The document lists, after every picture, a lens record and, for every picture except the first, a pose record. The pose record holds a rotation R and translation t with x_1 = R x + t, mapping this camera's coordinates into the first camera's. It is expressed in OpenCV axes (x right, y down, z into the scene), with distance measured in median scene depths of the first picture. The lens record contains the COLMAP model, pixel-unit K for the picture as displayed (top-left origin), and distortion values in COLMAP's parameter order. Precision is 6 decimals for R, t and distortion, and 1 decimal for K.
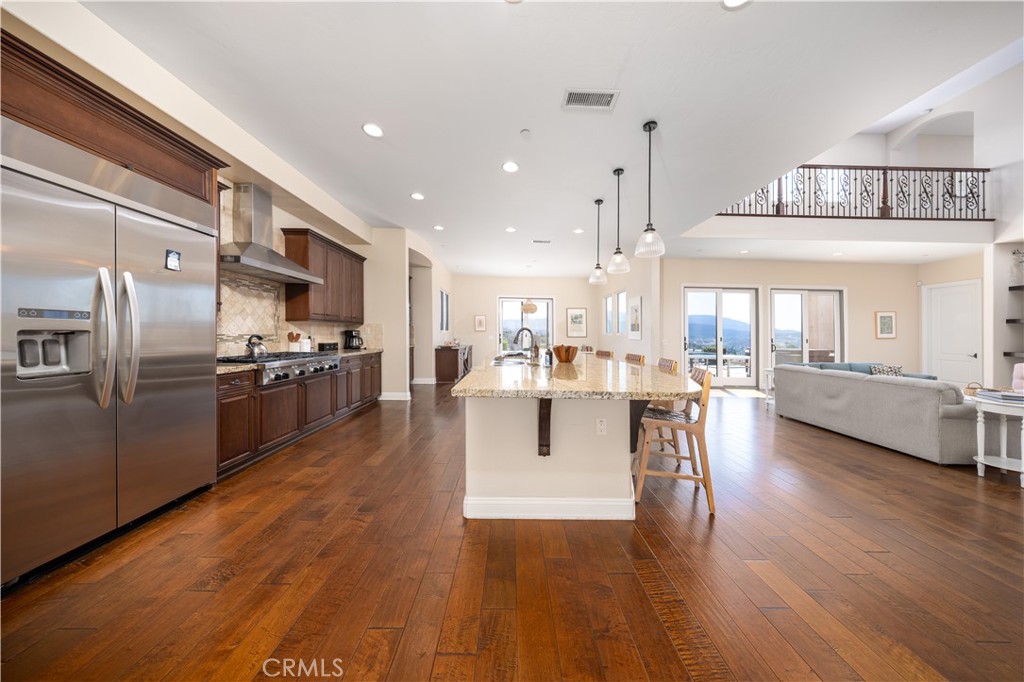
lens RADIAL K [[300.0, 0, 510.5], [0, 300.0, 335.4], [0, 0, 1]] dist [0.000061, 0.000000]
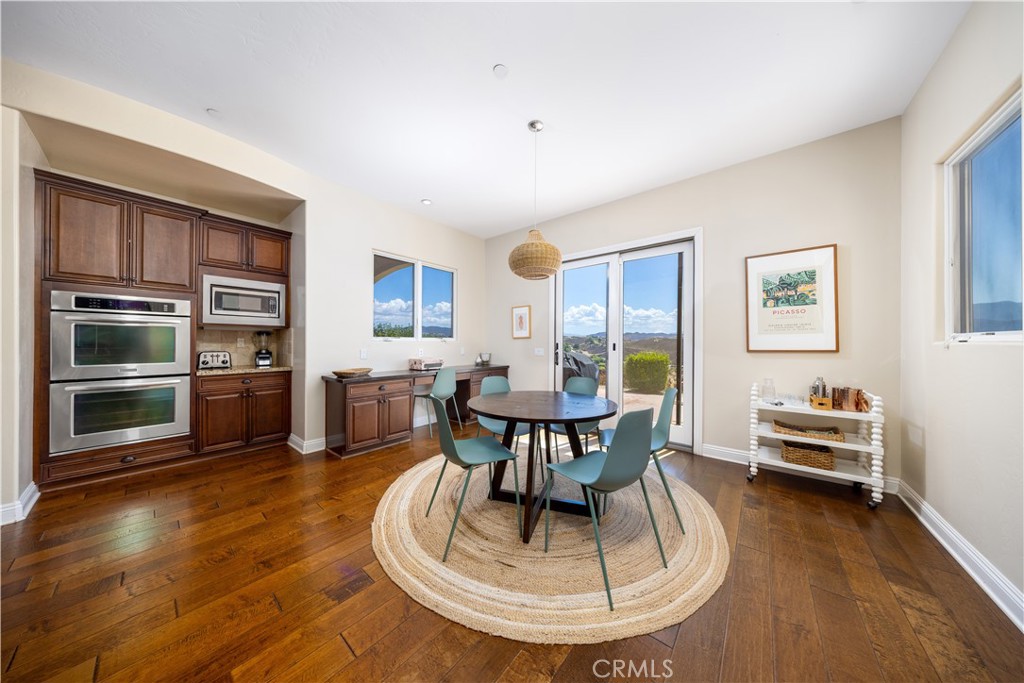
lens RADIAL K [[300.7, 0, 516.2], [0, 300.7, 343.6], [0, 0, 1]] dist [-0.001053, -0.000019]
pose [[0.775358, -0.009781, -0.631446, 0.199567], [0.004147, 0.999937, -0.010396, -0.000234], [0.631509, 0.005442, 0.775350, 0.613825]]
